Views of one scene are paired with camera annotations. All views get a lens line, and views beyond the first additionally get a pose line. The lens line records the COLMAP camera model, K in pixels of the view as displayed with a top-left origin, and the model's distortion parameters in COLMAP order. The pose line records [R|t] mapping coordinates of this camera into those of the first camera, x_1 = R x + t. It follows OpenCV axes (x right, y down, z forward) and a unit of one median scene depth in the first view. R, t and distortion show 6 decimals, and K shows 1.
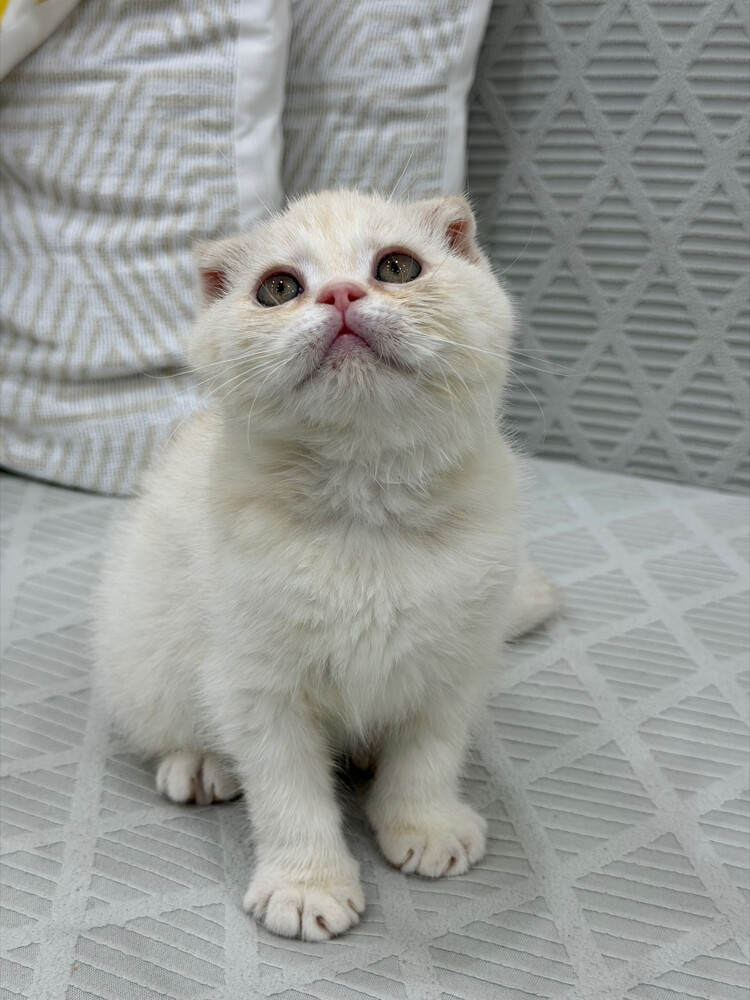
lens RADIAL K [[1426.5, 0, 359.1], [0, 1426.5, 507.0], [0, 0, 1]] dist [0.126879, 0.015980]
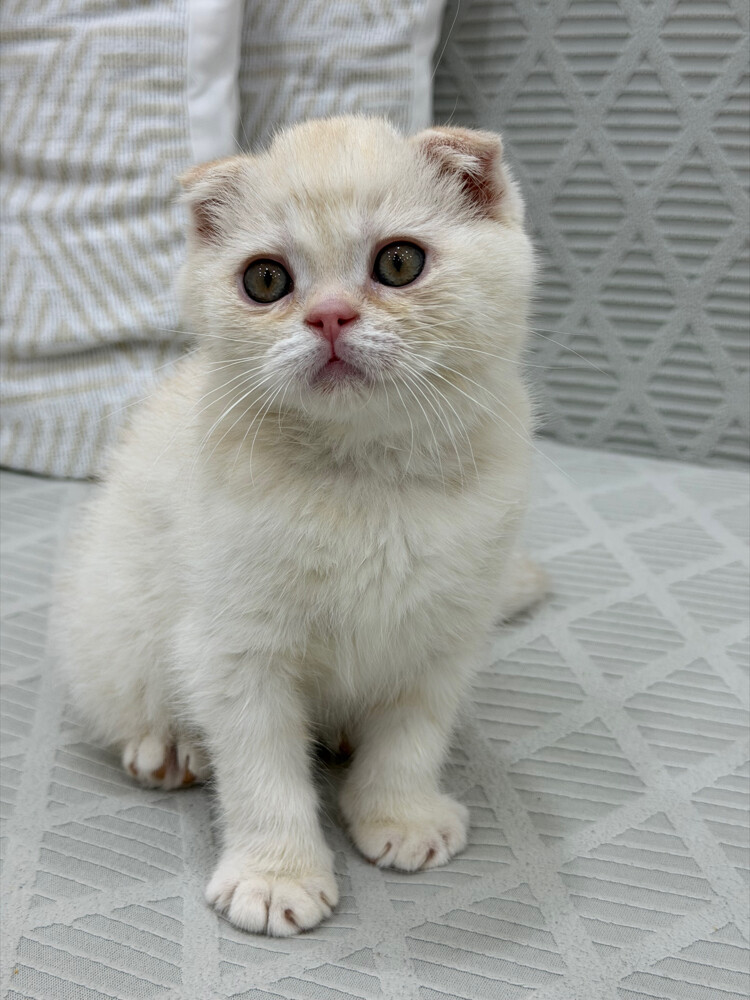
lens RADIAL K [[1435.0, 0, 371.5], [0, 1435.0, 521.5], [0, 0, 1]] dist [0.160148, -0.232899]
pose [[0.999468, -0.018246, 0.027045, 0.003240], [0.018042, 0.999807, 0.007756, 0.016034], [-0.027182, -0.007264, 0.999604, 0.039588]]
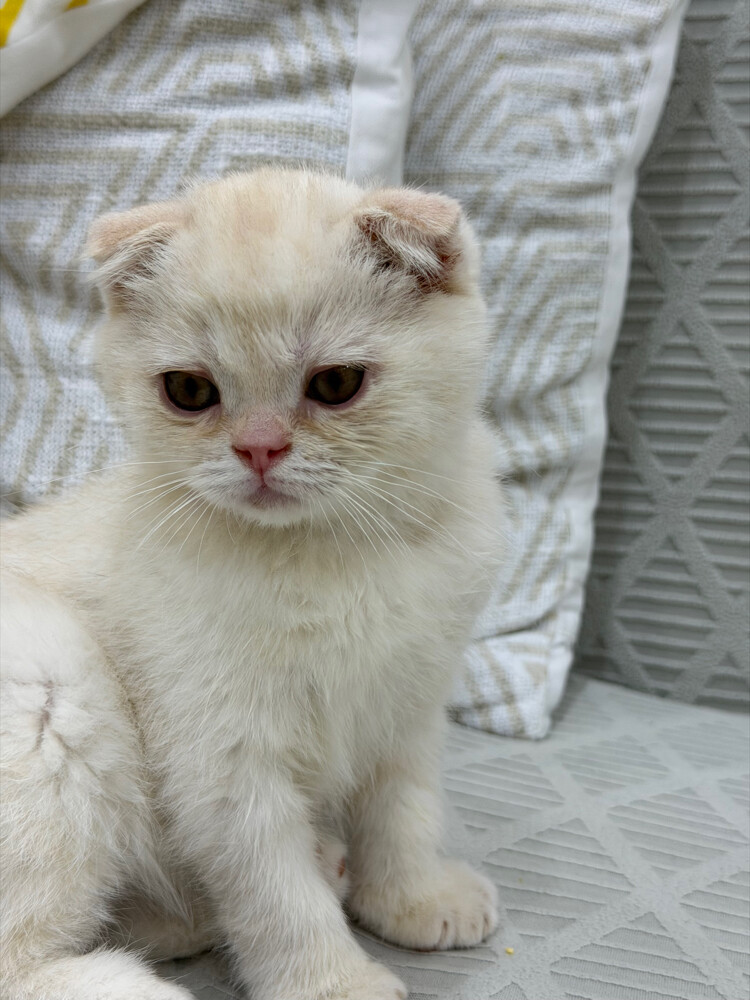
lens RADIAL K [[1446.8, 0, 374.1], [0, 1446.8, 533.8], [0, 0, 1]] dist [0.128004, -0.018691]
pose [[0.993830, 0.040648, 0.103194, -0.137897], [-0.025828, 0.989662, -0.141076, -0.013482], [-0.107862, 0.137541, 0.984606, 0.340929]]
